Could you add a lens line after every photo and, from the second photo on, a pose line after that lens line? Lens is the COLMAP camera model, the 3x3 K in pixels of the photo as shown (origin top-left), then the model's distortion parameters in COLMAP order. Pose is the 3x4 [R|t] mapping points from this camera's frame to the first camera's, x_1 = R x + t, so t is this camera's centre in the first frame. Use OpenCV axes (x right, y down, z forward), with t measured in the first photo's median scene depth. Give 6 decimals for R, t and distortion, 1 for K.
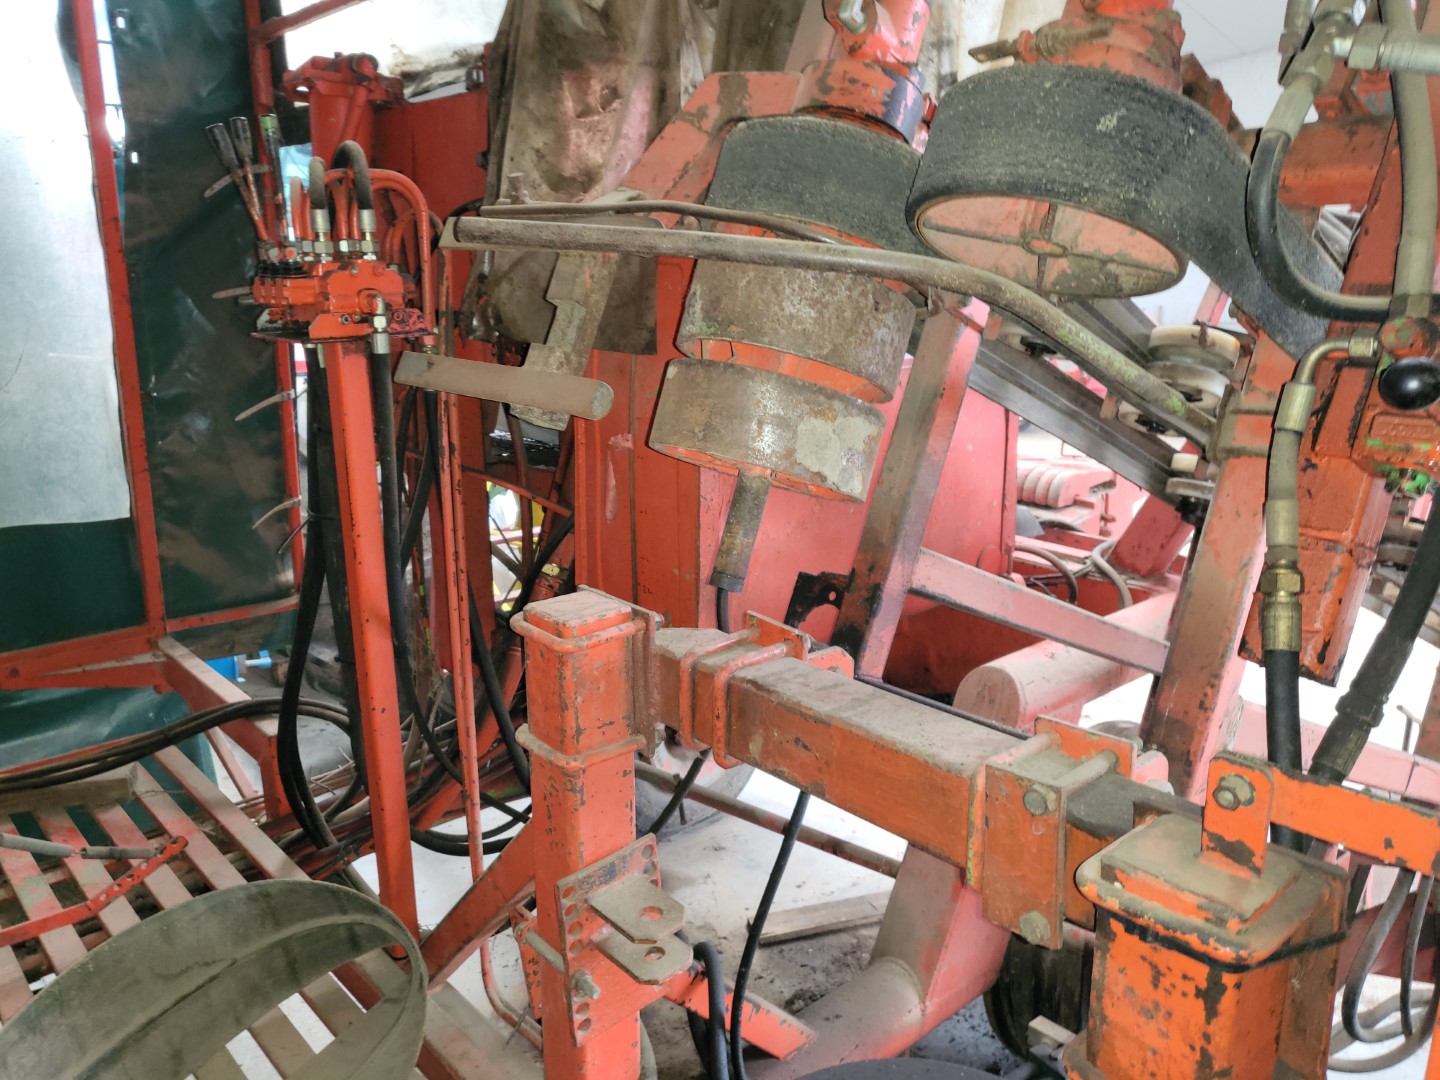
lens RADIAL K [[1105.5, 0, 715.0], [0, 1105.5, 543.0], [0, 0, 1]] dist [-0.025848, 0.069613]
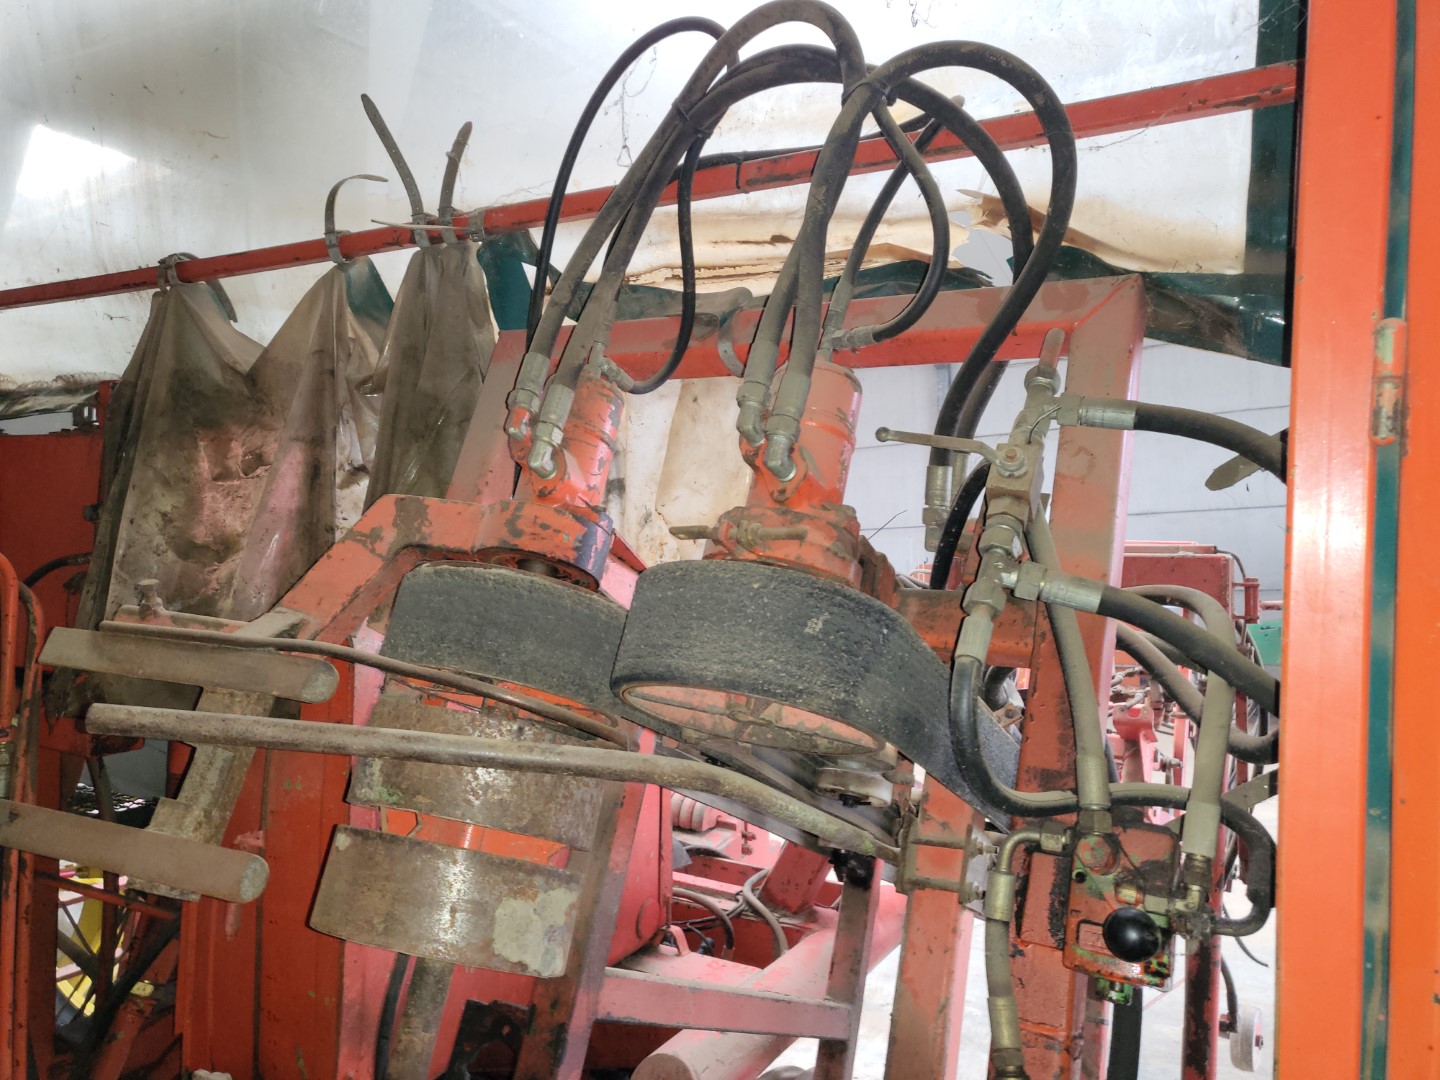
lens RADIAL K [[1105.5, 0, 715.0], [0, 1105.5, 543.0], [0, 0, 1]] dist [-0.025848, 0.069613]
pose [[0.943512, 0.026368, 0.330287, -0.050950], [0.055194, 0.970393, -0.235139, -0.148488], [-0.326708, 0.240087, 0.914123, 0.046182]]
